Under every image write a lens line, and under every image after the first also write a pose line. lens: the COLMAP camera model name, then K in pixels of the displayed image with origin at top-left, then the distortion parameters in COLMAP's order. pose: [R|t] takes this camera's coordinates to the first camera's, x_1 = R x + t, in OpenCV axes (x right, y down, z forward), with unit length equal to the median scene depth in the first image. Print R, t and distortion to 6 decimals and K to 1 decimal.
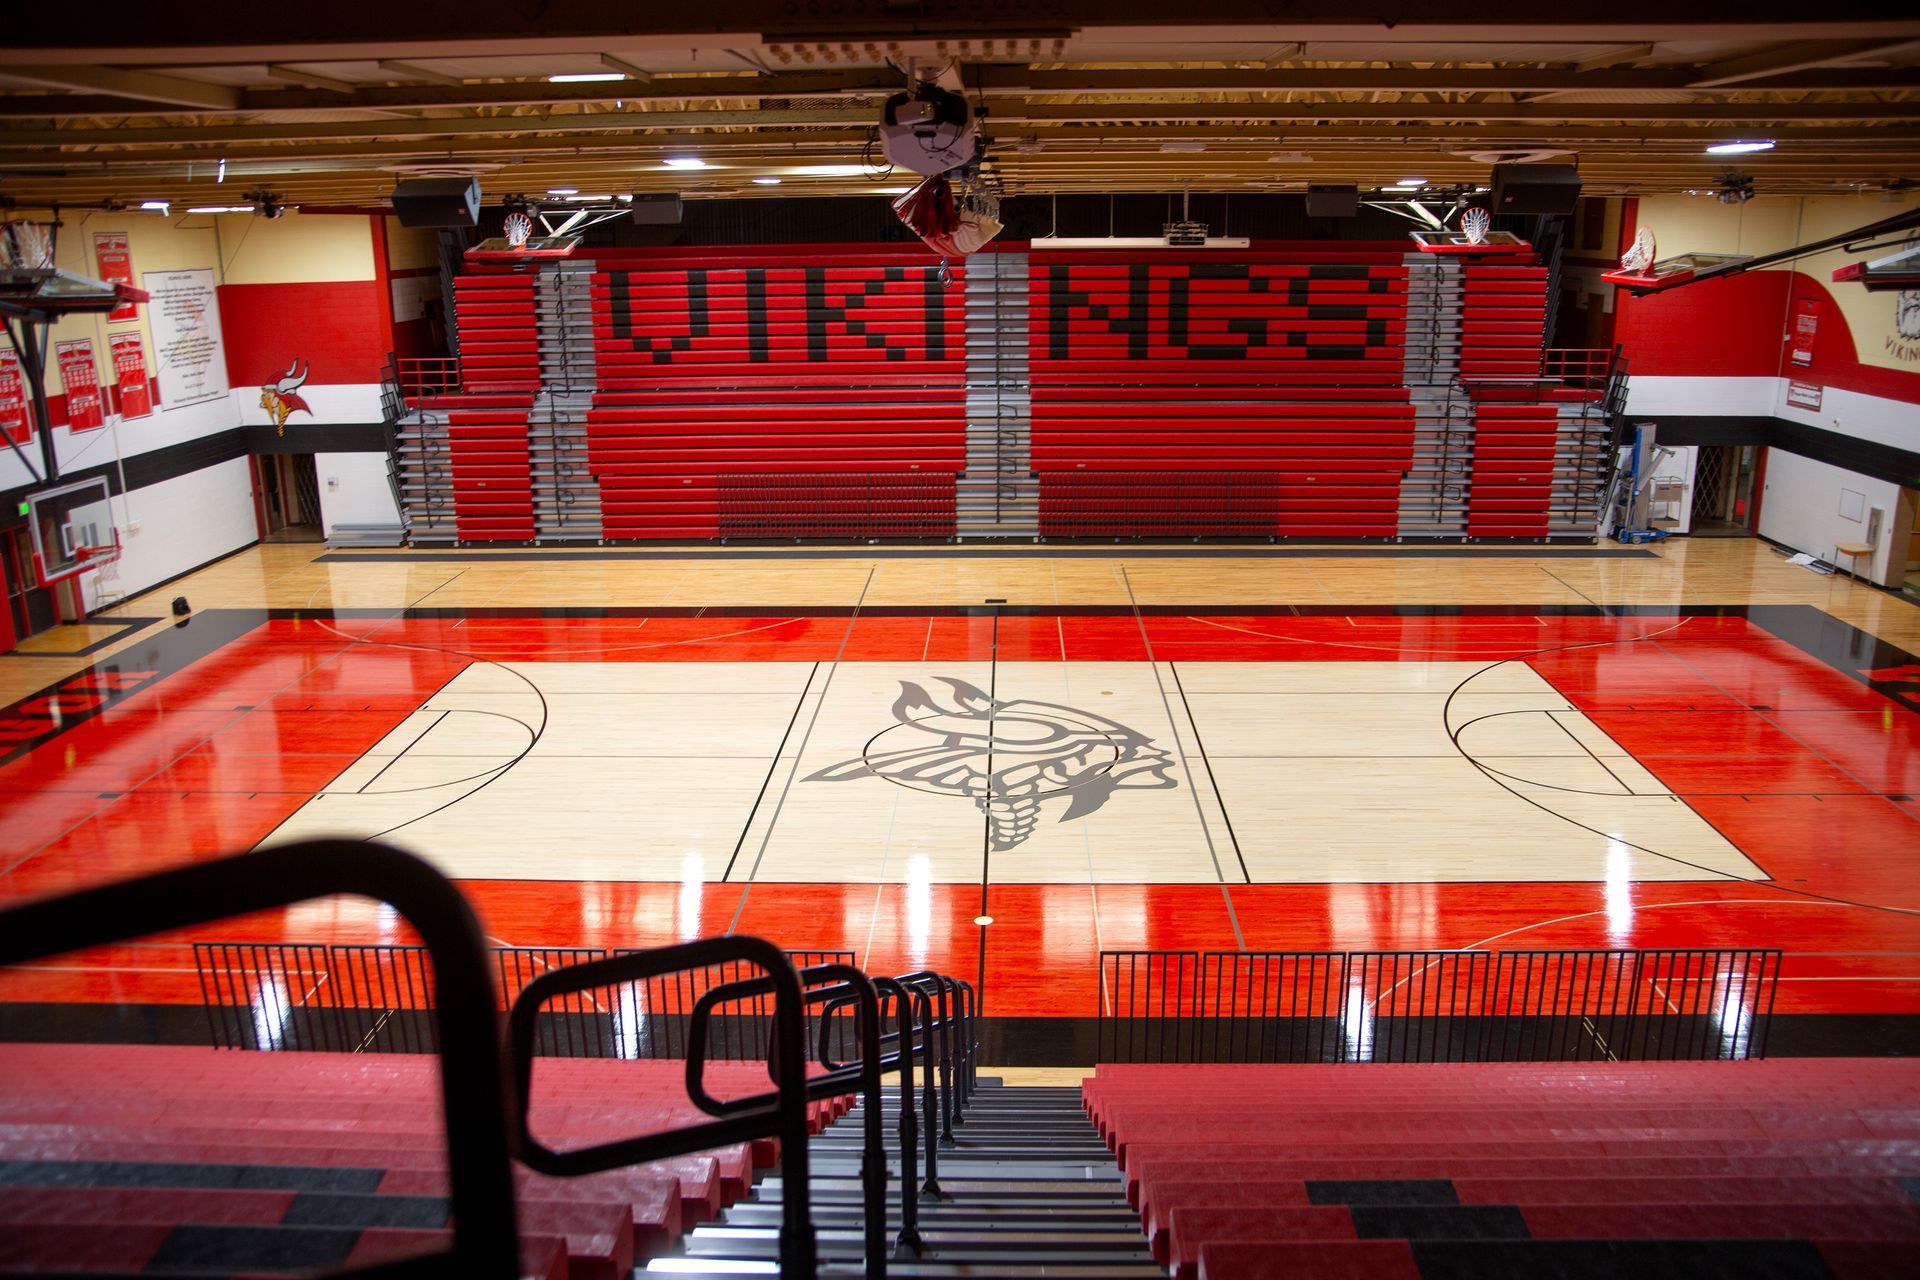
lens RADIAL K [[1610.3, 0, 960.0], [0, 1610.3, 640.0], [0, 0, 1]] dist [-0.130808, 0.075622]
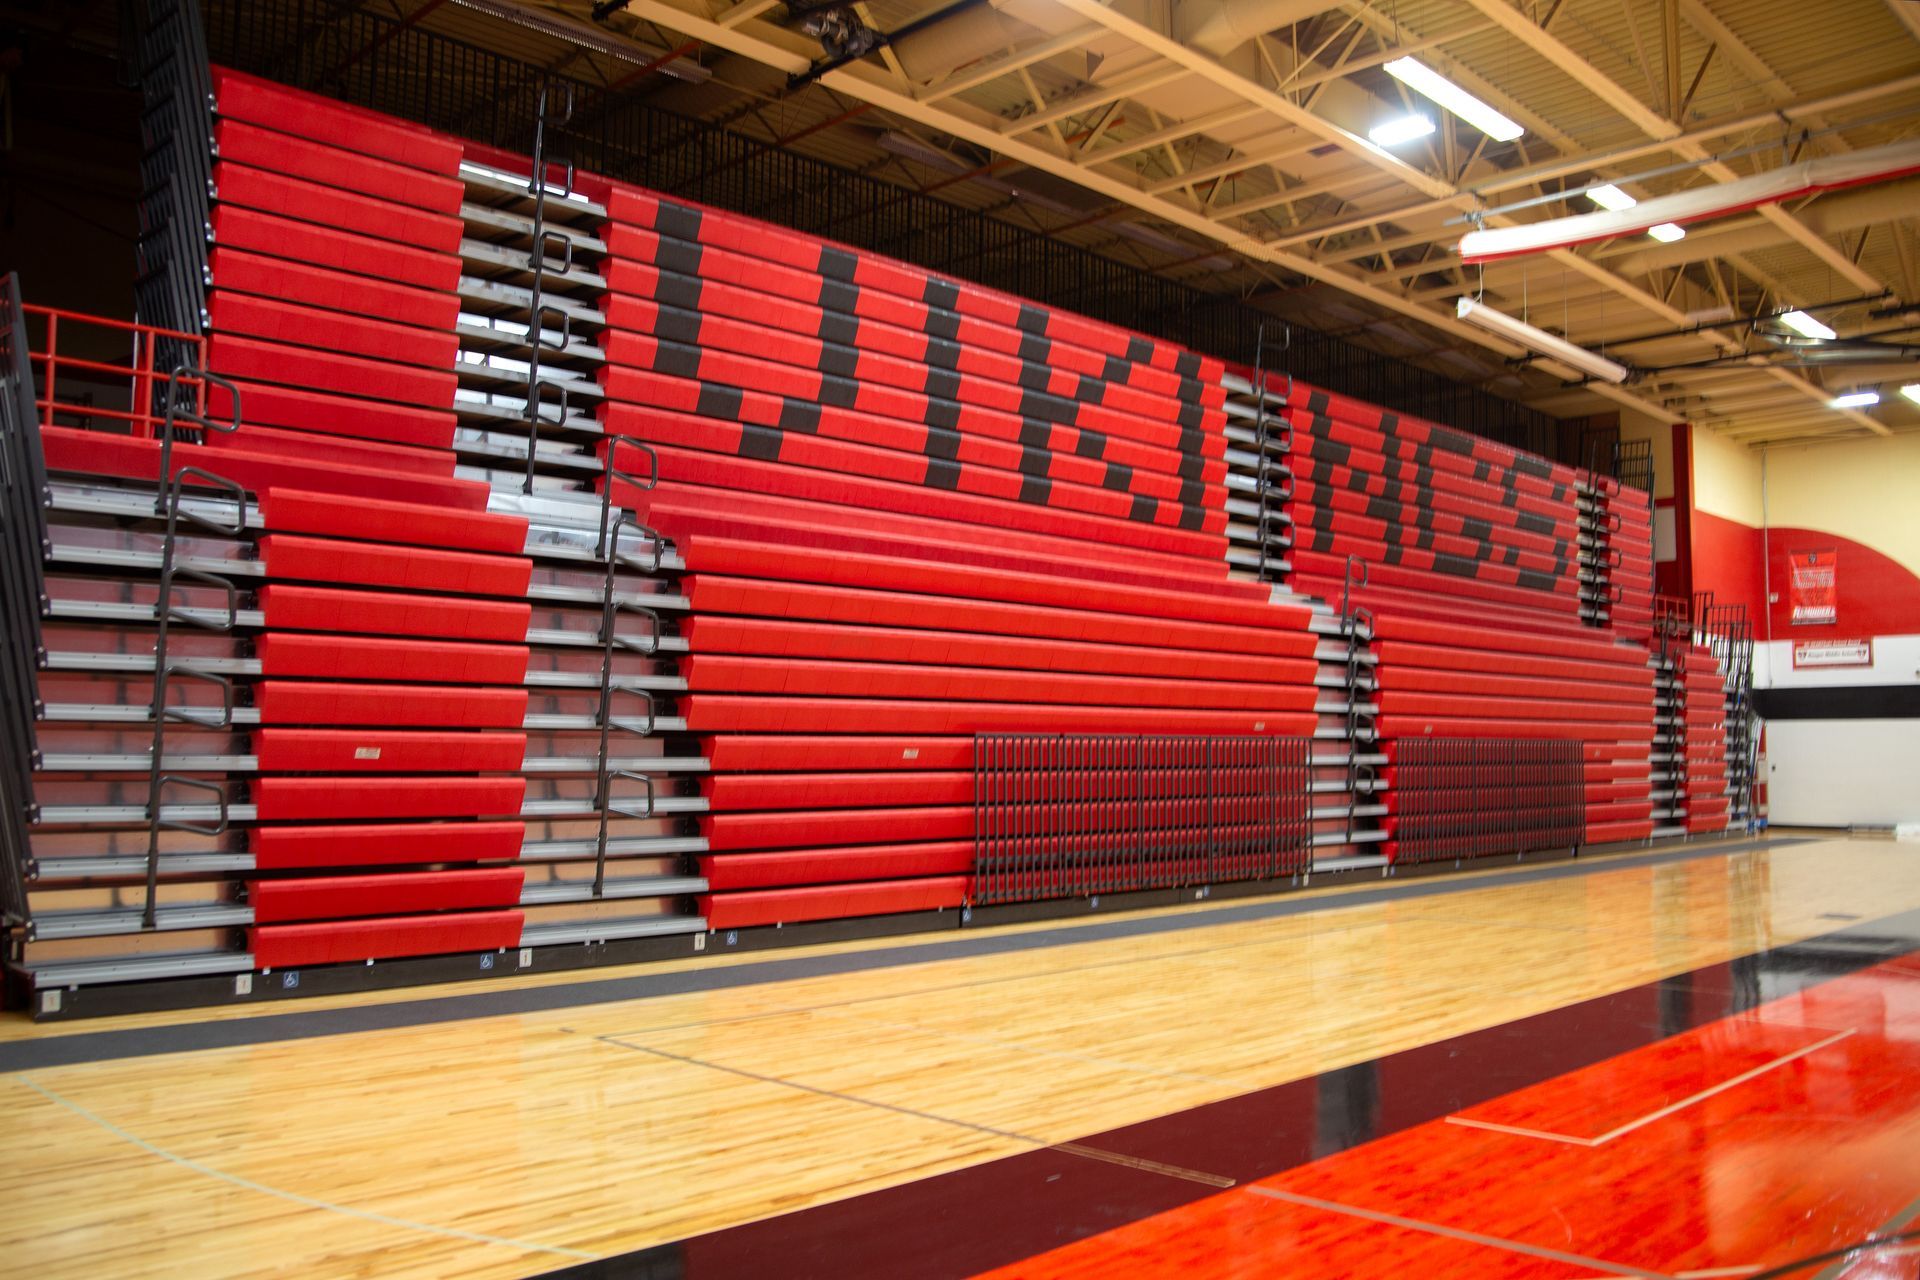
lens RADIAL K [[1610.3, 0, 960.0], [0, 1610.3, 640.0], [0, 0, 1]] dist [-0.130808, 0.075622]
pose [[0.682357, 0.061956, 0.728389, -0.436325], [0.176636, 0.952903, -0.246527, -0.030346], [-0.709358, 0.296879, 0.639277, 0.747787]]
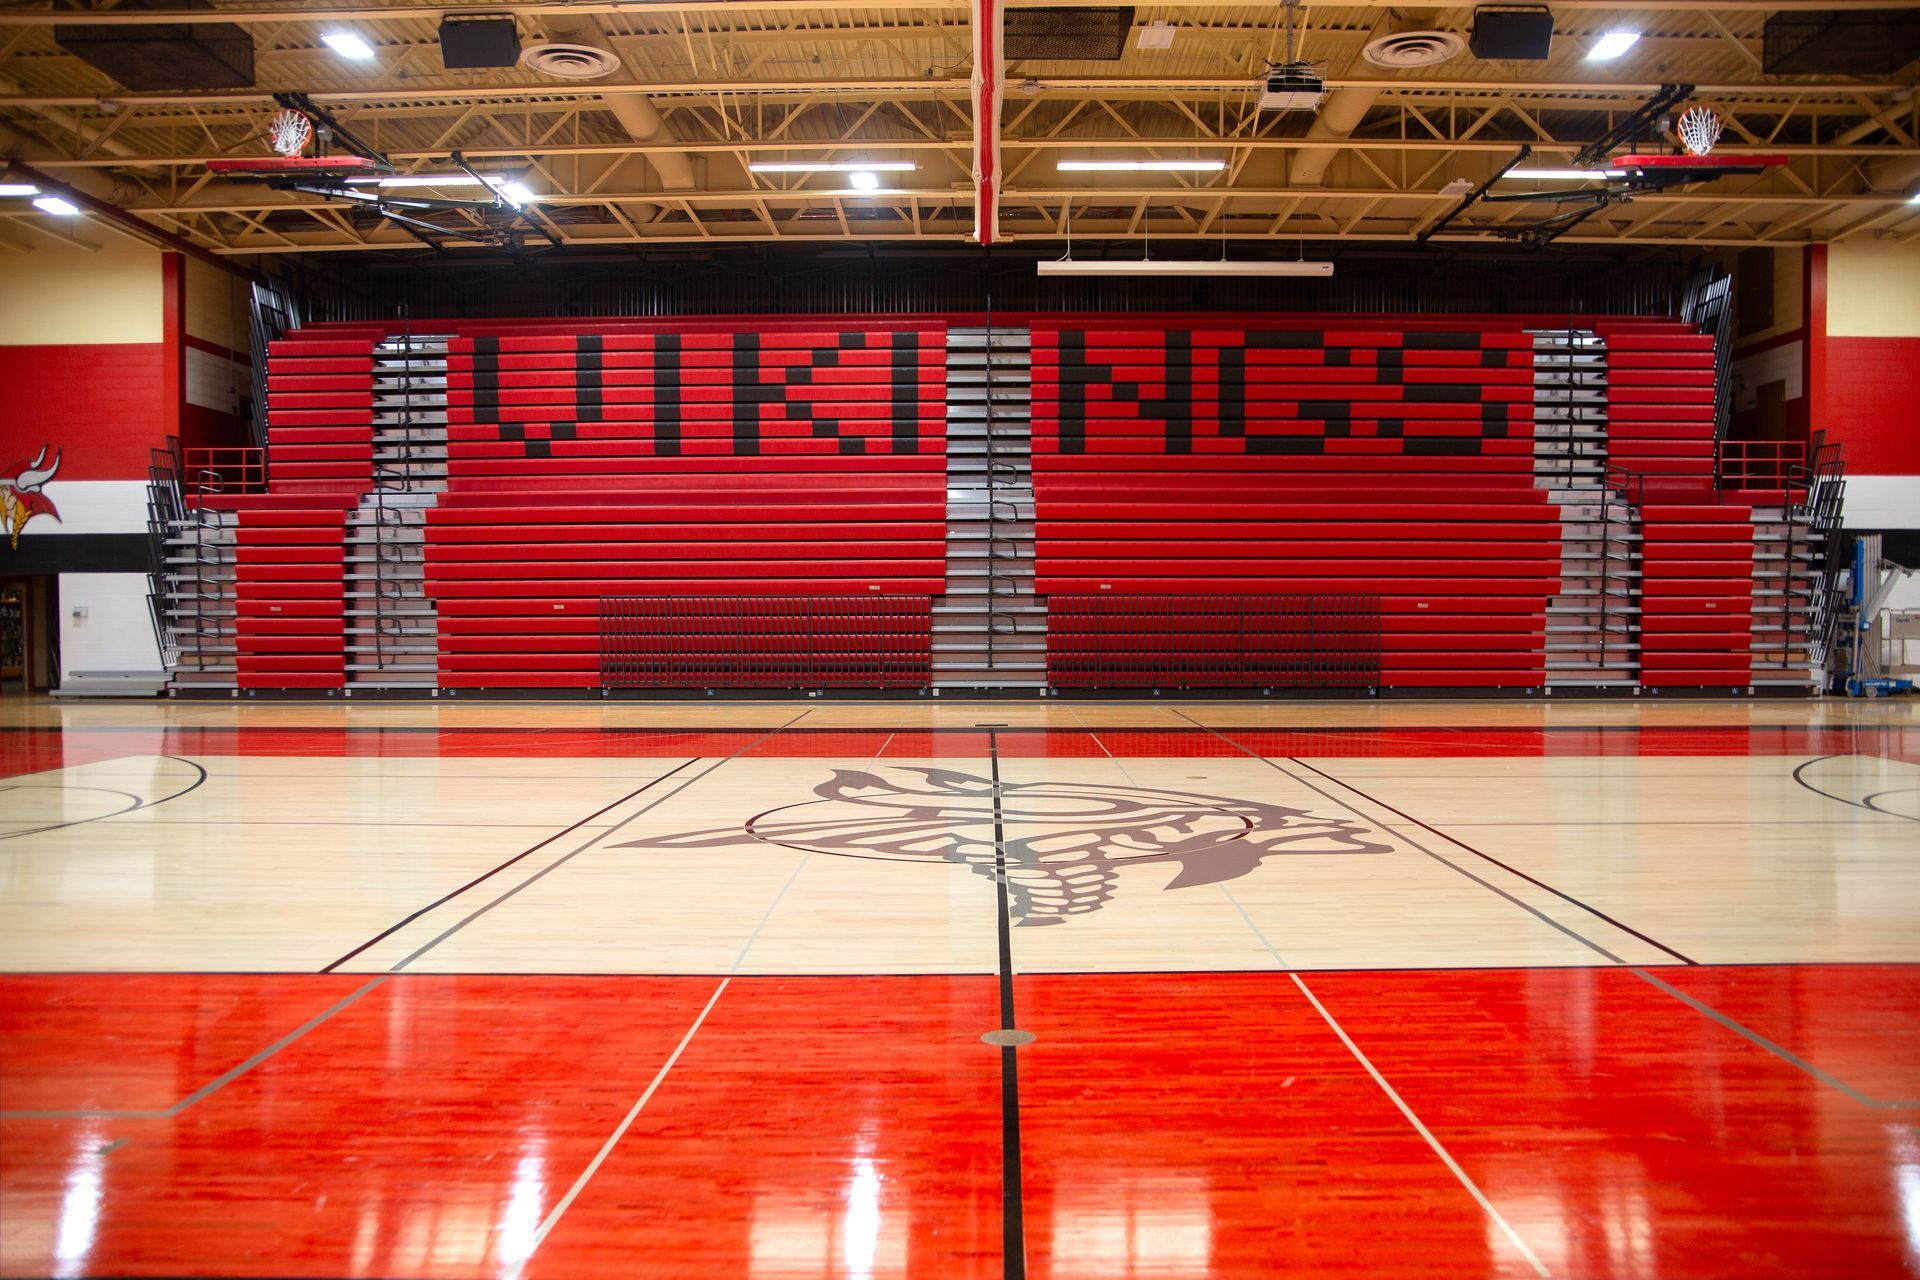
lens RADIAL K [[1559.1, 0, 960.0], [0, 1559.1, 640.0], [0, 0, 1]] dist [-0.128360, 0.118868]
pose [[0.999849, 0.007390, 0.015738, -0.000807], [-0.003251, 0.968672, -0.248322, 0.087561], [-0.017080, 0.248233, 0.968550, 0.329495]]
